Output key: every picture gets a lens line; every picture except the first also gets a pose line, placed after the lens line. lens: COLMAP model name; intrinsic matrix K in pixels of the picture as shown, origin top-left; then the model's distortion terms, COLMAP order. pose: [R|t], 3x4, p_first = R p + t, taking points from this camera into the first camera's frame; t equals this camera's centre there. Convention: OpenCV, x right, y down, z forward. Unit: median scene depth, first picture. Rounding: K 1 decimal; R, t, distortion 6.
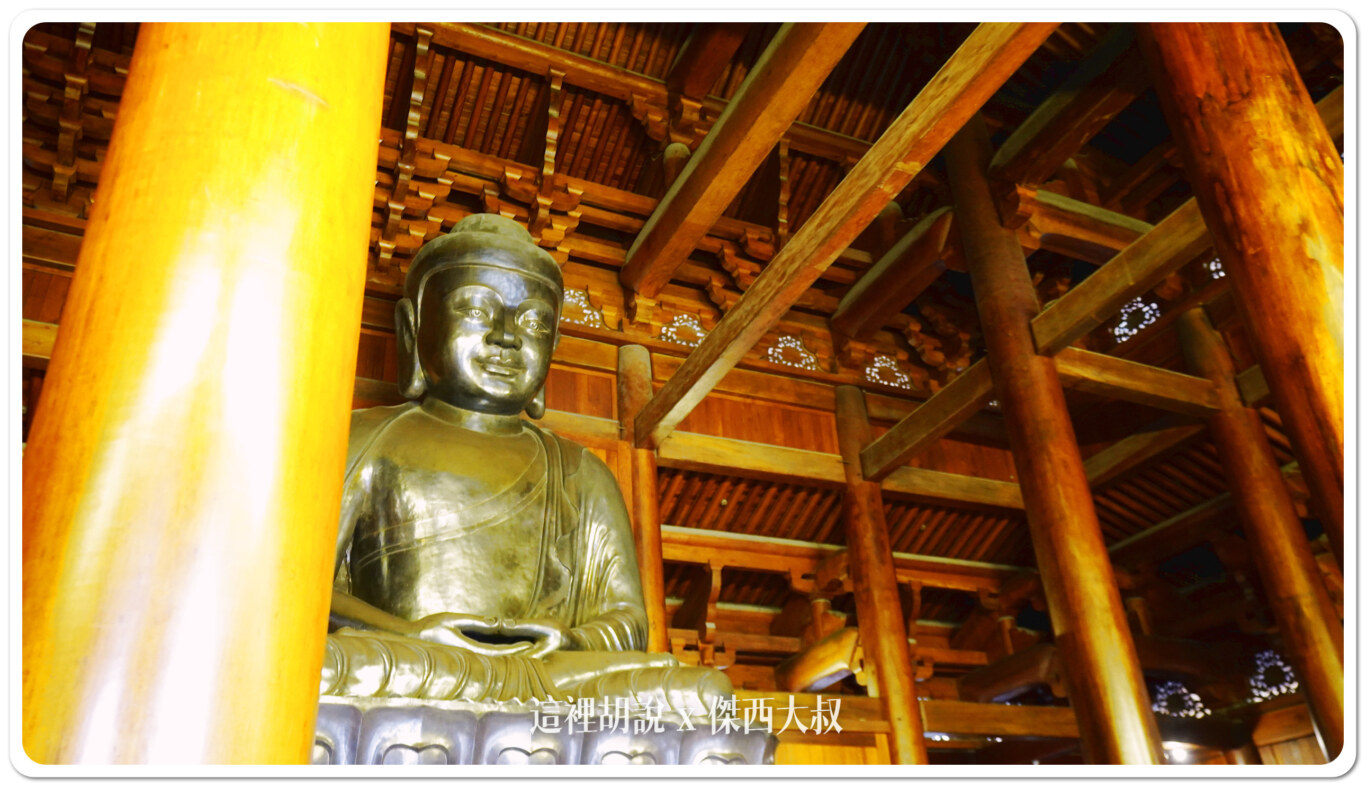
lens RADIAL K [[1079.7, 0, 683.0], [0, 1079.7, 393.5], [0, 0, 1]] dist [-0.004750, -0.002245]
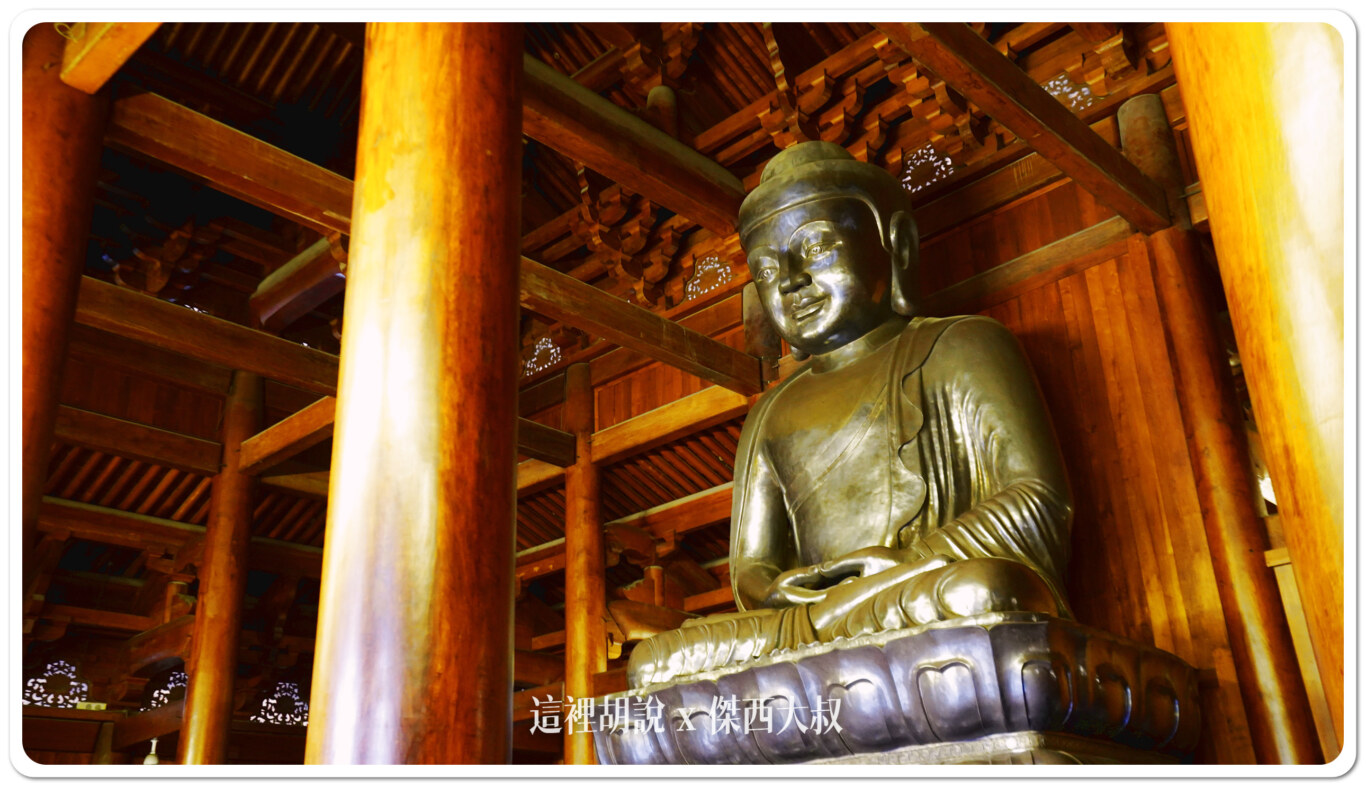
lens RADIAL K [[1266.8, 0, 683.0], [0, 1266.8, 393.5], [0, 0, 1]] dist [0.067266, -0.002764]
pose [[0.344817, -0.332098, -0.877959, 0.773650], [0.478374, 0.866918, -0.140041, 0.149516], [0.807626, -0.371704, 0.457795, 0.341760]]
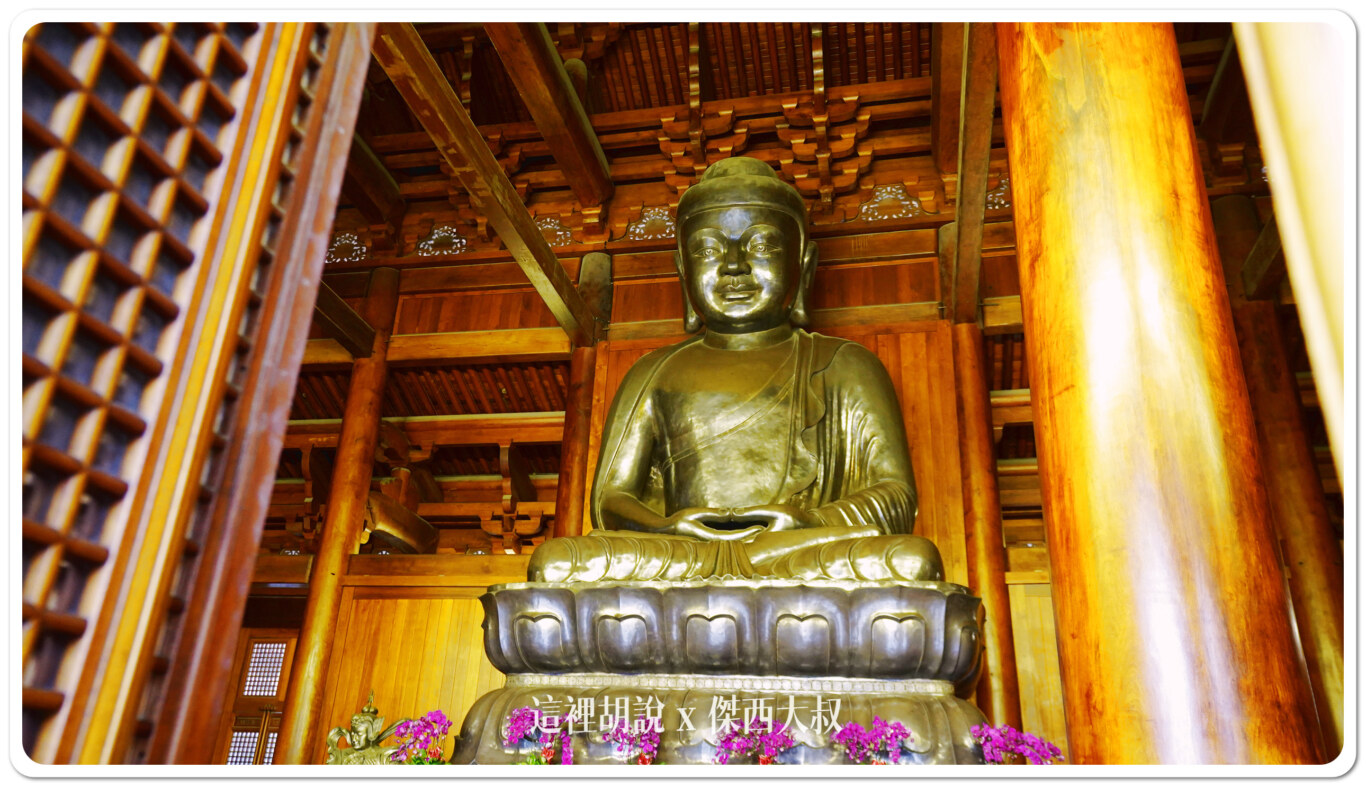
lens RADIAL K [[1001.3, 0, 683.0], [0, 1001.3, 393.5], [0, 0, 1]] dist [0.000511, 0.000464]
pose [[0.782552, -0.161551, -0.601260, 0.403898], [0.226217, 0.973523, 0.032853, 0.031718], [0.580033, -0.161724, 0.798378, 0.093687]]
